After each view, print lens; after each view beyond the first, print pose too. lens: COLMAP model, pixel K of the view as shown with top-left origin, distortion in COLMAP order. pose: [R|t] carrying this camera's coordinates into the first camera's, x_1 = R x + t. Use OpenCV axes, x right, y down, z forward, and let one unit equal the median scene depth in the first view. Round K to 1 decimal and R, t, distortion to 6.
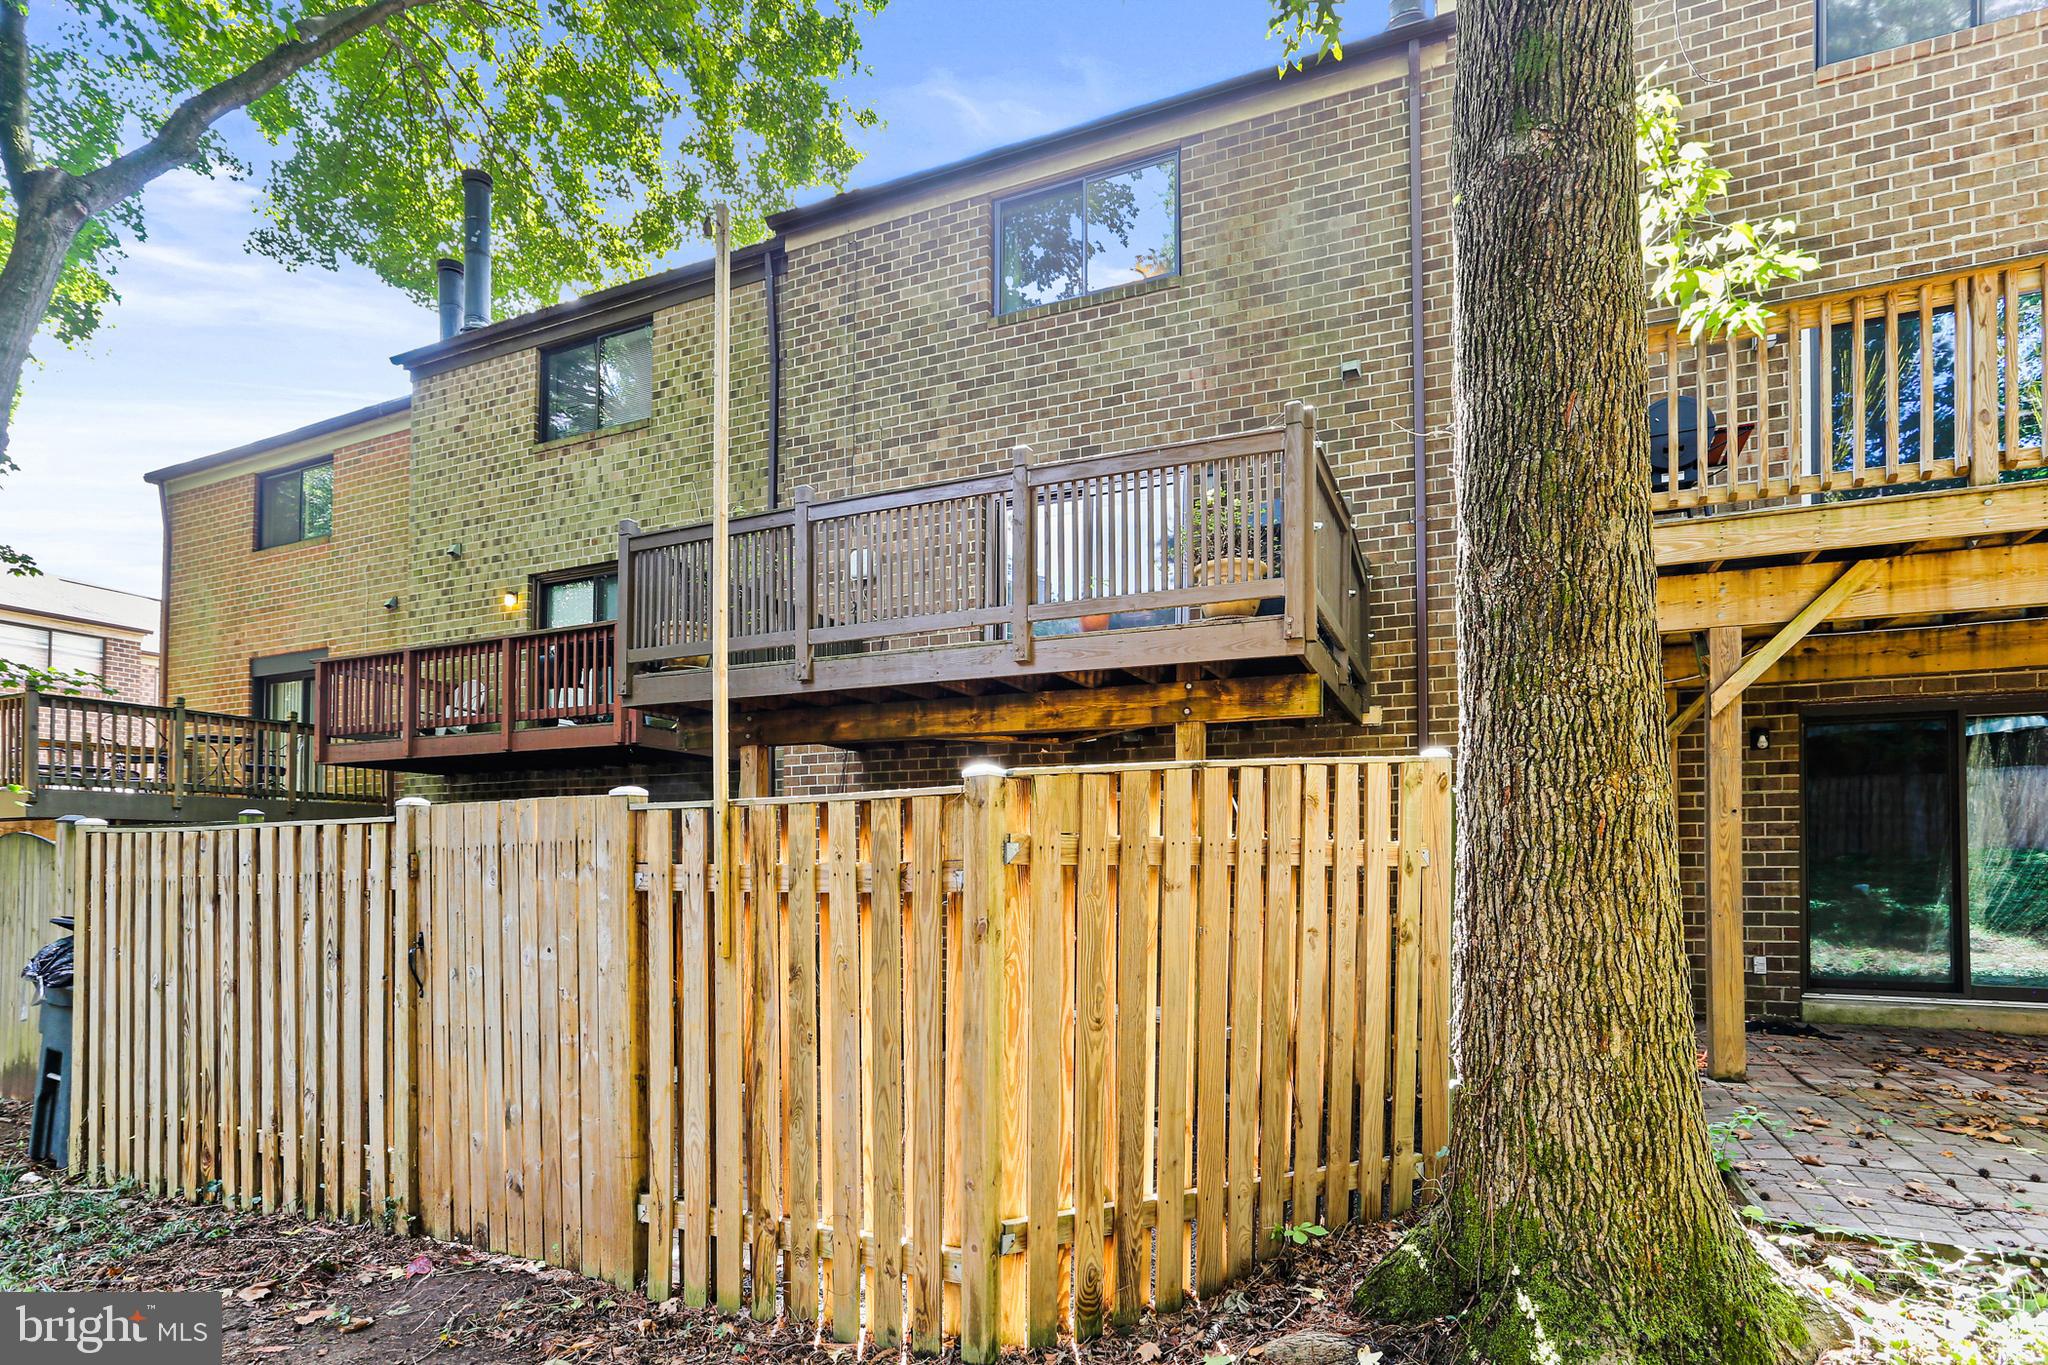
lens RADIAL K [[1014.5, 0, 1019.8], [0, 1014.5, 663.8], [0, 0, 1]] dist [-0.036585, 0.024157]
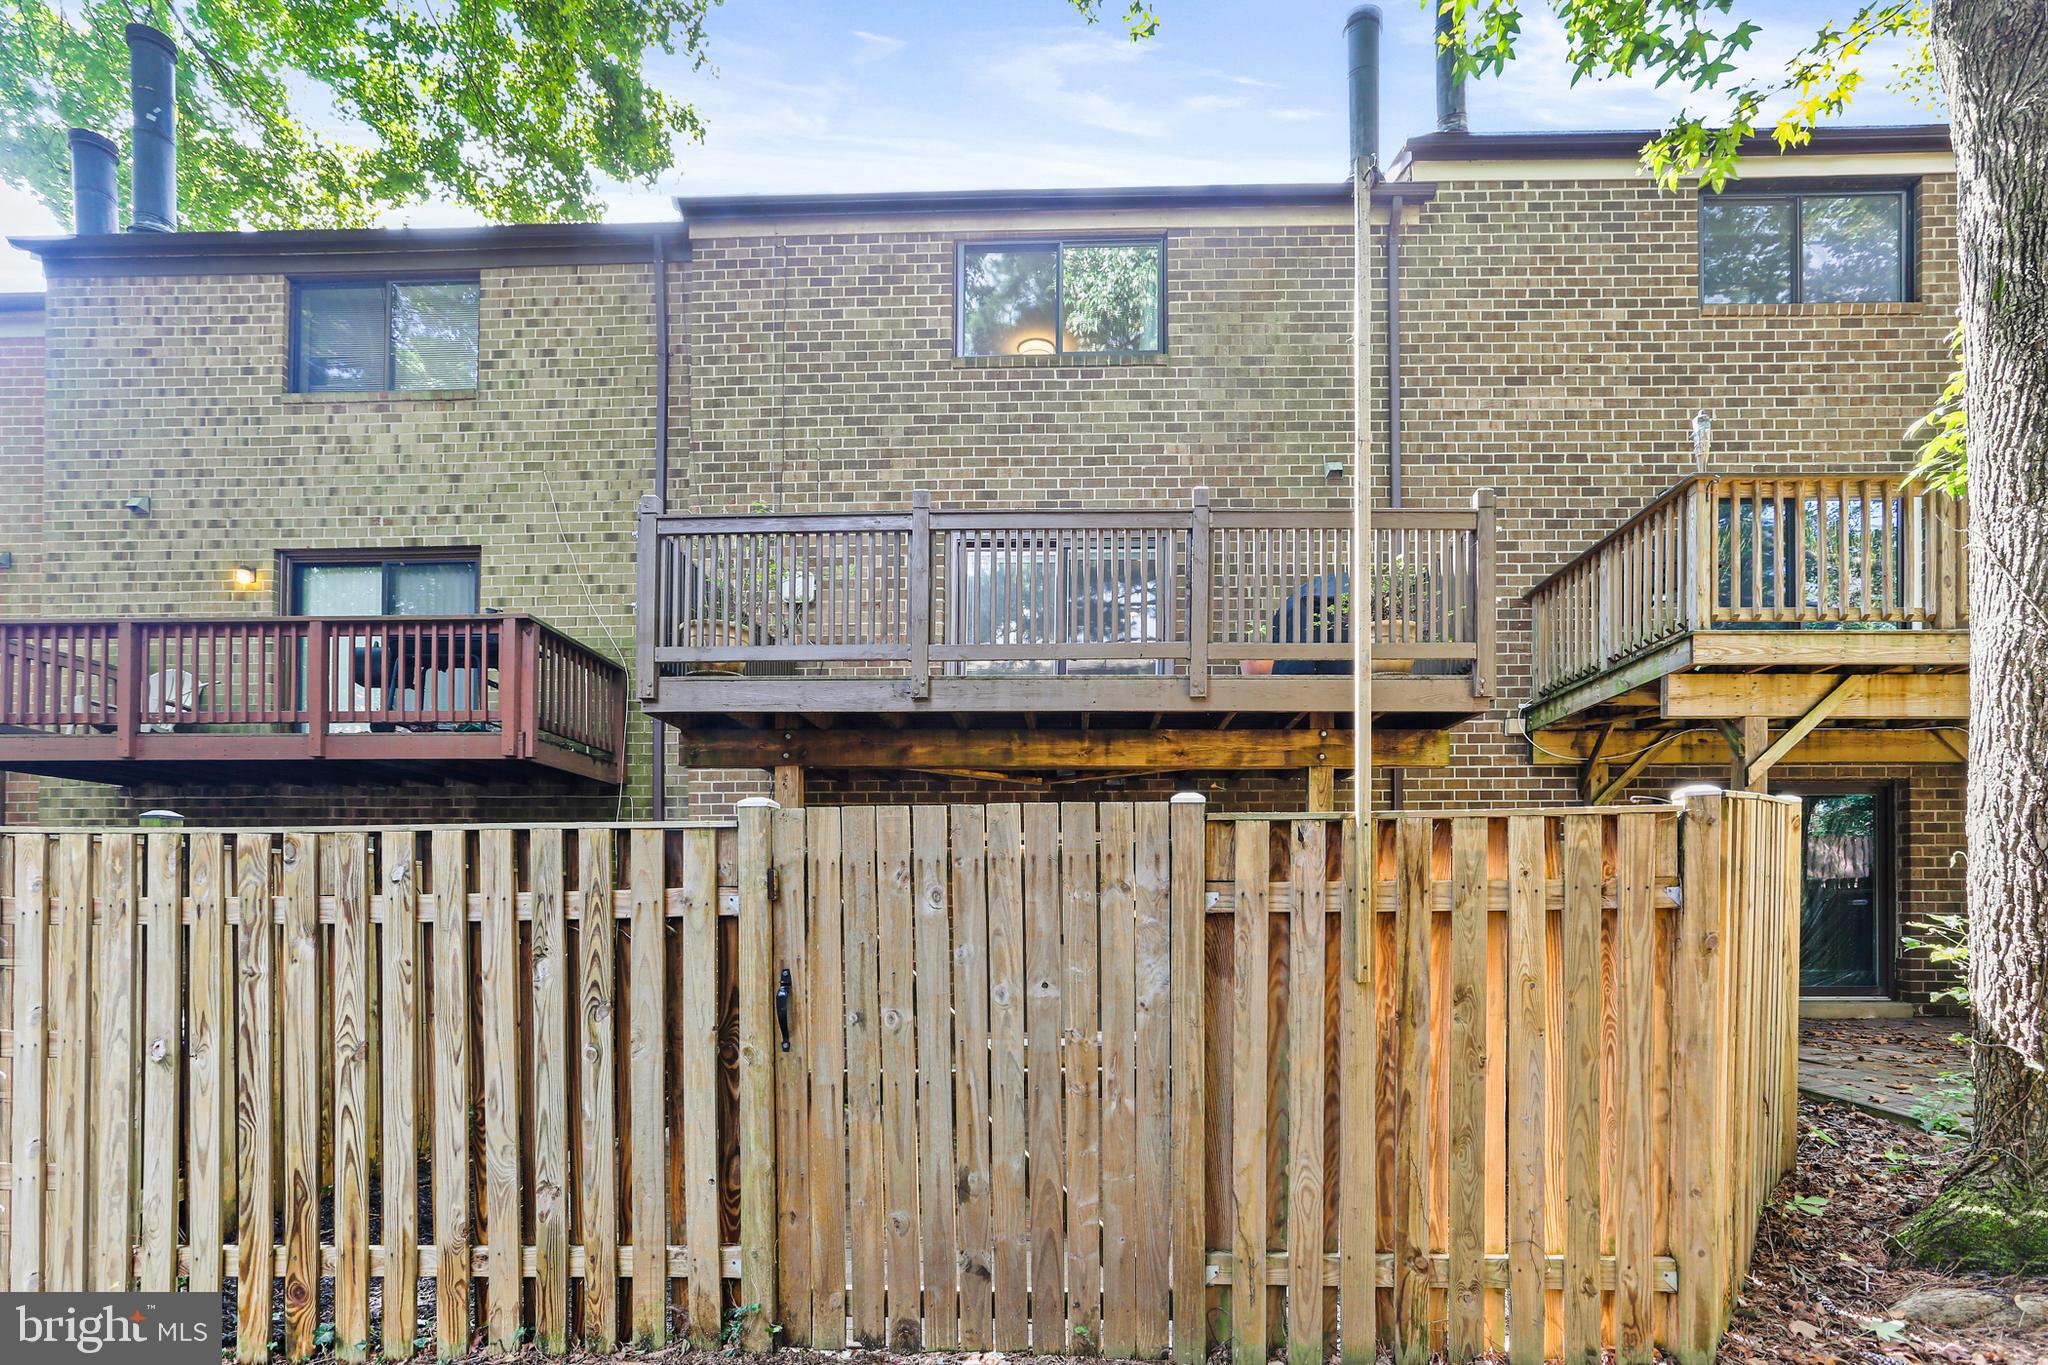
lens RADIAL K [[935.7, 0, 1091.0], [0, 935.7, 744.7], [0, 0, 1]] dist [-0.030201, 0.015525]
pose [[0.929705, 0.068156, 0.361944, -0.208339], [-0.076723, 0.997009, 0.009333, 0.021389], [-0.360226, -0.036447, 0.932153, 0.076235]]
